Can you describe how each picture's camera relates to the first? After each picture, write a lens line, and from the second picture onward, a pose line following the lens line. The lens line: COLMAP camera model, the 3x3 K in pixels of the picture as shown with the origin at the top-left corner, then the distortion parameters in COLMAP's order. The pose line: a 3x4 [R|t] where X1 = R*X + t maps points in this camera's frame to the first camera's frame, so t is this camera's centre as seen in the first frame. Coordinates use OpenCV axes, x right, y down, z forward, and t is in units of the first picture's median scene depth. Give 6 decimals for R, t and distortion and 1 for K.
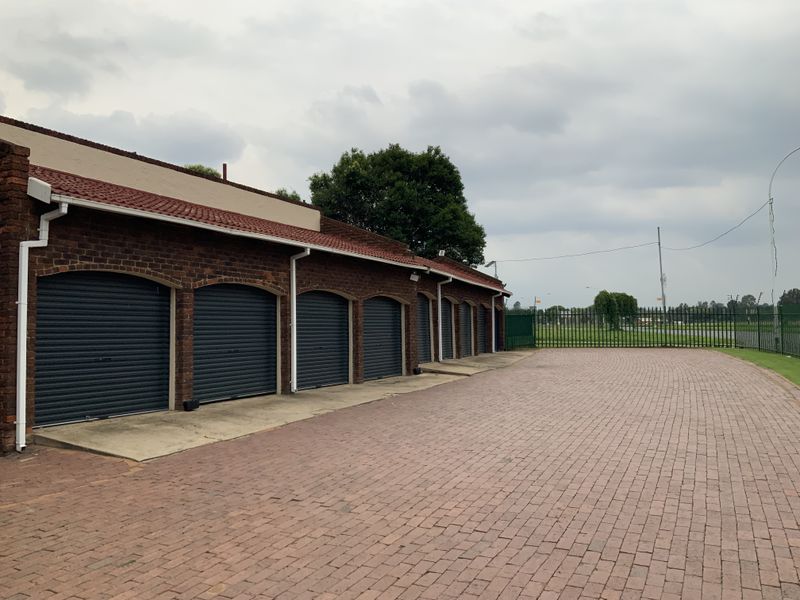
lens RADIAL K [[672.3, 0, 400.0], [0, 672.3, 300.0], [0, 0, 1]] dist [0.002676, 0.001518]
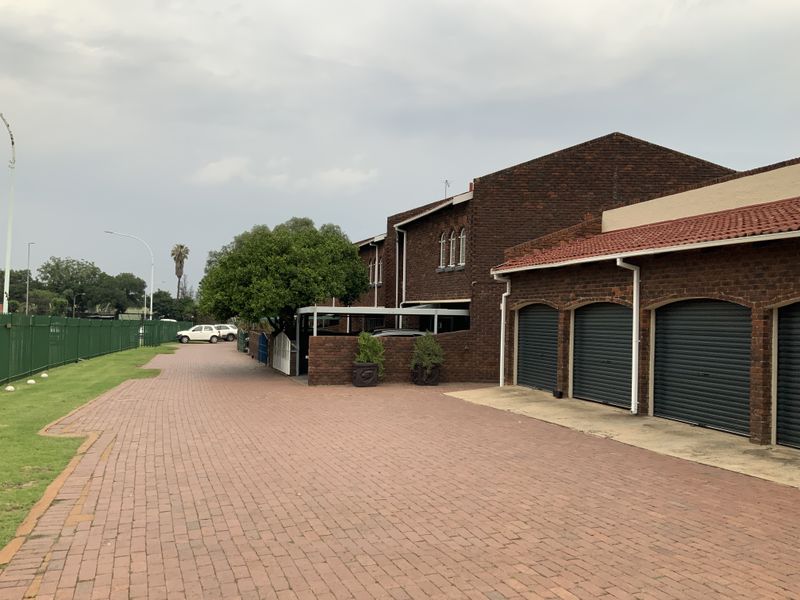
lens RADIAL K [[672.3, 0, 400.0], [0, 672.3, 300.0], [0, 0, 1]] dist [0.002676, 0.001518]
pose [[-0.726685, -0.037090, -0.685969, 0.776462], [0.001395, 0.998460, -0.055465, 0.034592], [0.686969, -0.041263, -0.725514, 1.572829]]
